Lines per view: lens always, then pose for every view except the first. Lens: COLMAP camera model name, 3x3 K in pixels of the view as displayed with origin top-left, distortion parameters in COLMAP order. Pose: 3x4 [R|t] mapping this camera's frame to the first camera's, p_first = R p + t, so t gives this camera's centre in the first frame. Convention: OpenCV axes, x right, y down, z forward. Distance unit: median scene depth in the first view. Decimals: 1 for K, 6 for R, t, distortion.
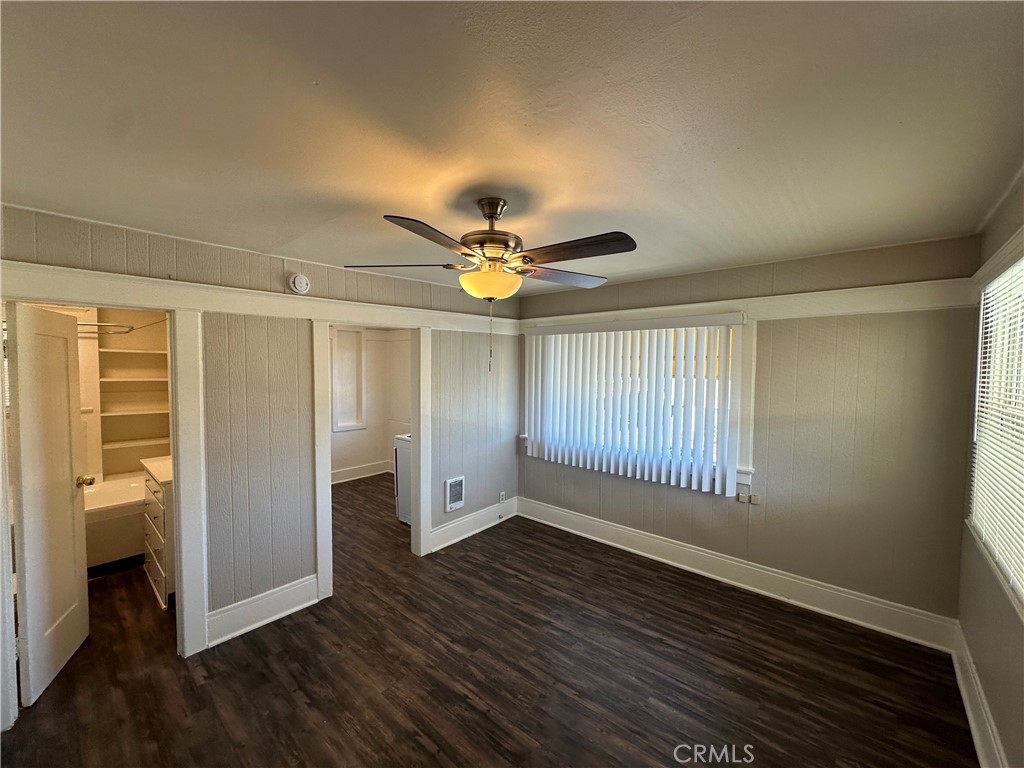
lens RADIAL K [[408.8, 0, 515.4], [0, 408.8, 384.7], [0, 0, 1]] dist [-0.002152, 0.000654]
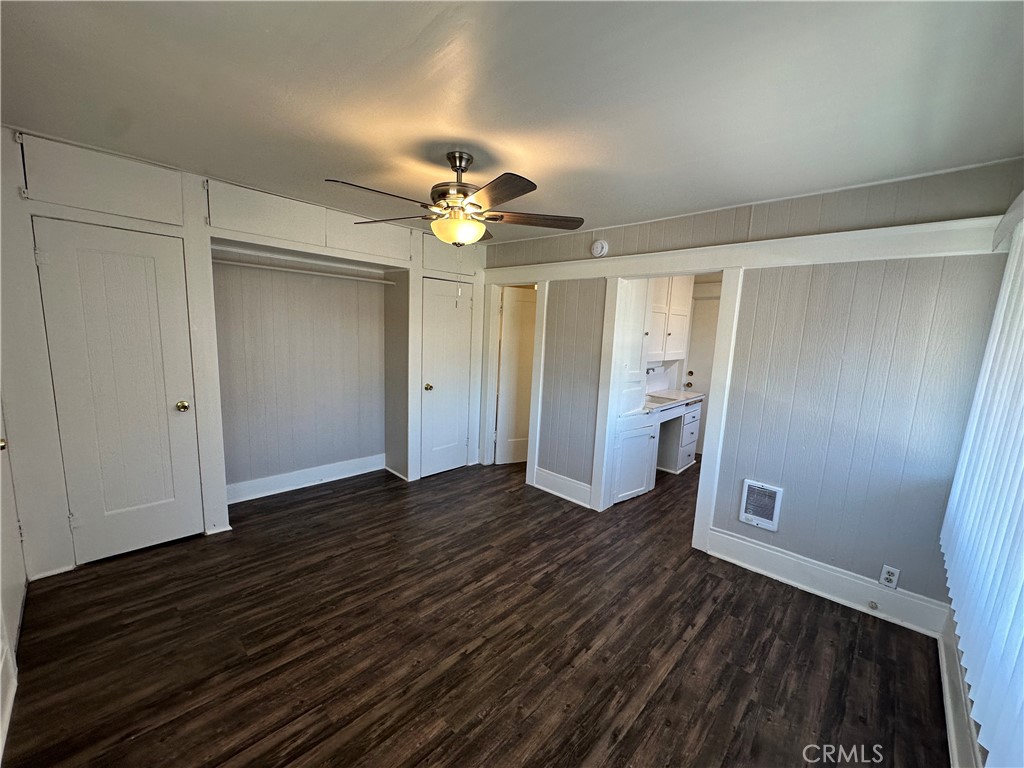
lens RADIAL K [[408.8, 0, 510.8], [0, 408.8, 387.4], [0, 0, 1]] dist [-0.002152, 0.000654]
pose [[-0.046264, 0.146261, -0.988164, 0.717794], [-0.088492, 0.984734, 0.149896, 0.002328], [0.995002, 0.094379, -0.032615, 0.778497]]
